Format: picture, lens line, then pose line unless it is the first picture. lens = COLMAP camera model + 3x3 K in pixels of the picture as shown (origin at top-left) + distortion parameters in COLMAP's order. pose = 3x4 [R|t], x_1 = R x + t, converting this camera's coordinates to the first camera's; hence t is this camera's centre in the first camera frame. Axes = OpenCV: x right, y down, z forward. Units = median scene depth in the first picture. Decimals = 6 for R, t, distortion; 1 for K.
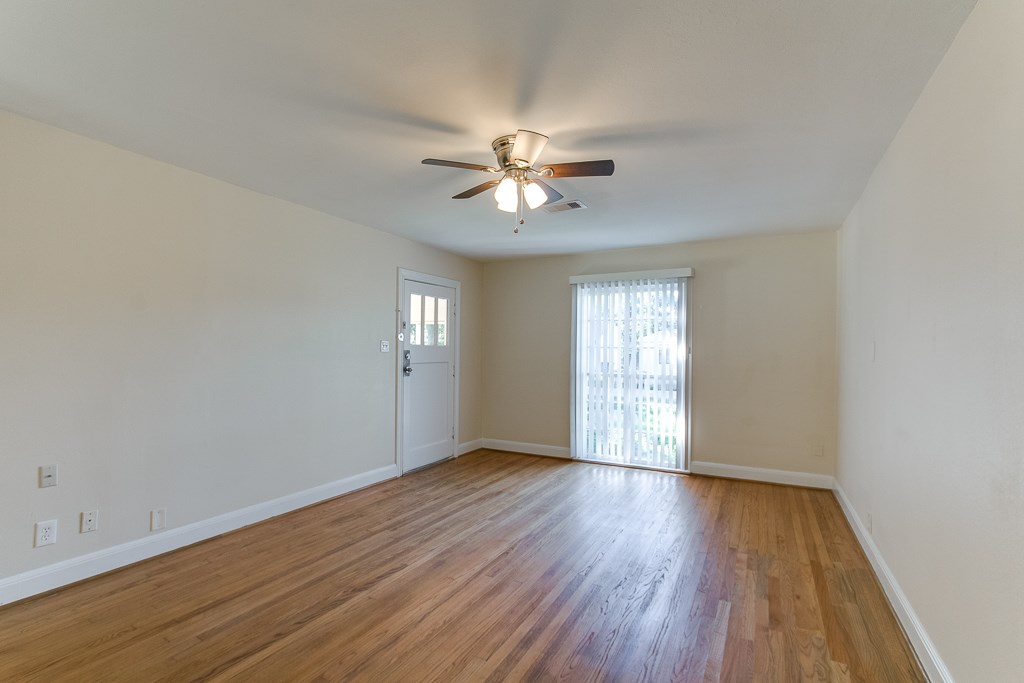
lens RADIAL K [[475.9, 0, 517.2], [0, 475.9, 355.6], [0, 0, 1]] dist [-0.026840, 0.000343]
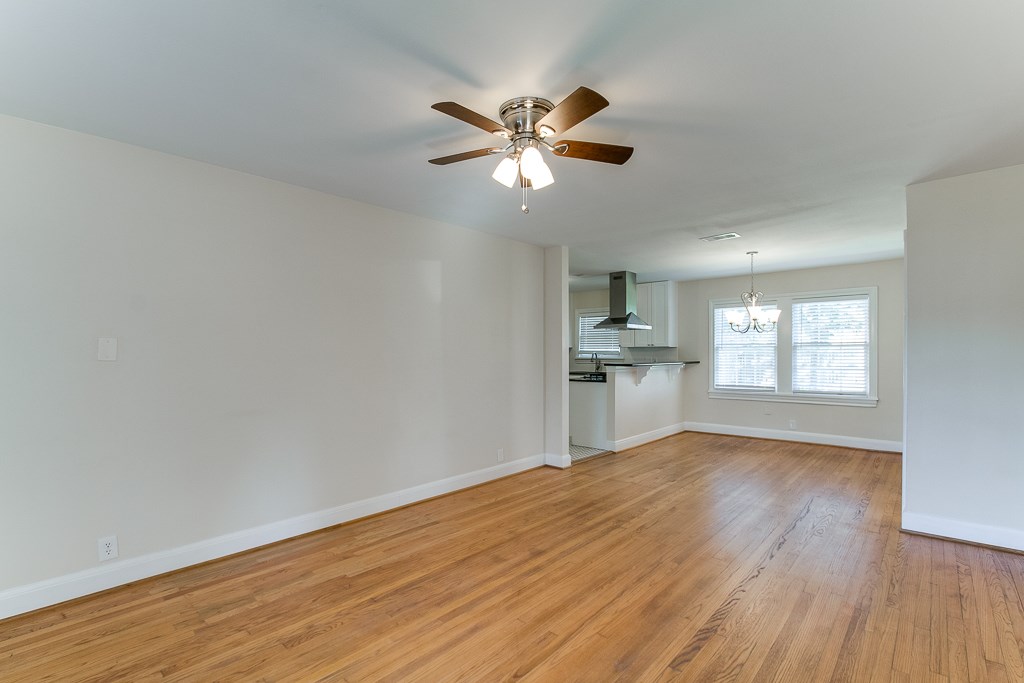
lens RADIAL K [[475.9, 0, 517.2], [0, 475.9, 355.6], [0, 0, 1]] dist [-0.026840, 0.000343]
pose [[-0.970206, -0.006075, 0.242207, -0.213790], [-0.000482, 0.999732, 0.023143, -0.019499], [-0.242283, 0.022337, -0.969948, 2.007628]]
